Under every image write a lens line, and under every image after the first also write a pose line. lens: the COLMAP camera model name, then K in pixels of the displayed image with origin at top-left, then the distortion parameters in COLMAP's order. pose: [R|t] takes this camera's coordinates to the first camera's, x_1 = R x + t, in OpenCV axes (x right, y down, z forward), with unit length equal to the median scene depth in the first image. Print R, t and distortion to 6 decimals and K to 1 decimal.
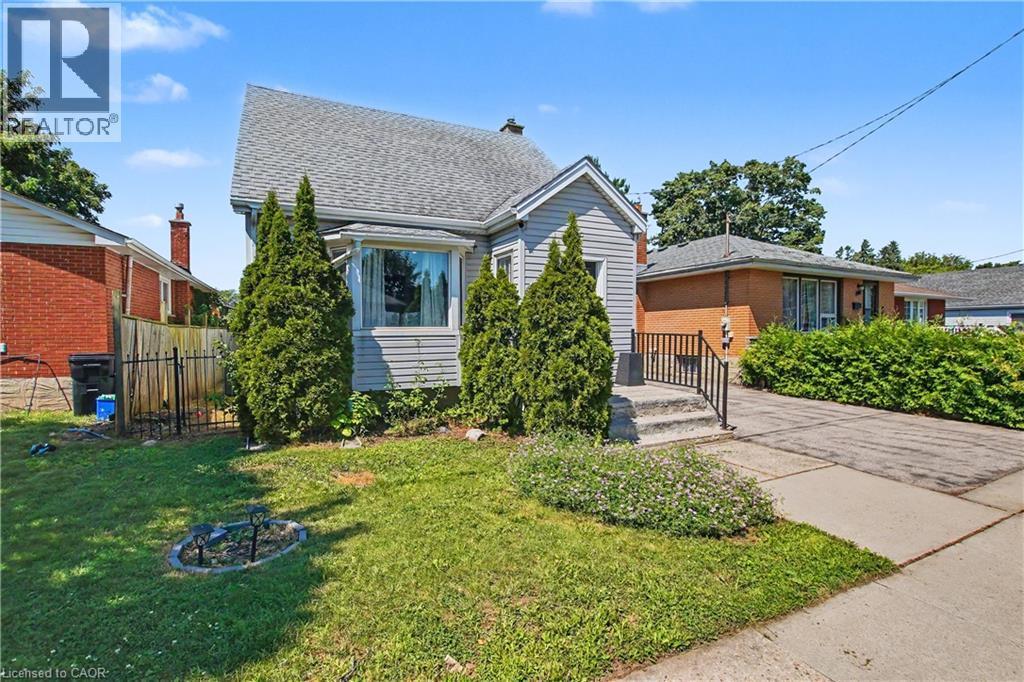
lens RADIAL K [[475.8, 0, 519.6], [0, 475.8, 342.0], [0, 0, 1]] dist [-0.028800, 0.001728]
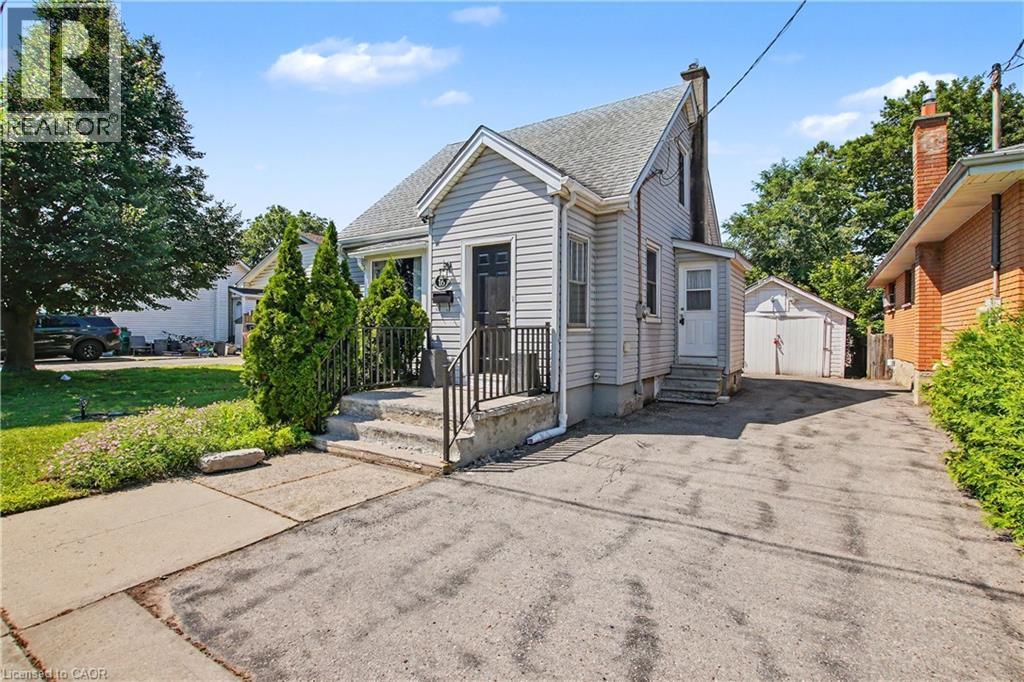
lens RADIAL K [[475.8, 0, 519.6], [0, 475.8, 342.0], [0, 0, 1]] dist [-0.028800, 0.001728]
pose [[0.521726, 0.027563, -0.852668, 1.058637], [-0.022177, 0.999578, 0.018742, -0.010632], [0.852825, 0.009131, 0.522117, 0.691129]]
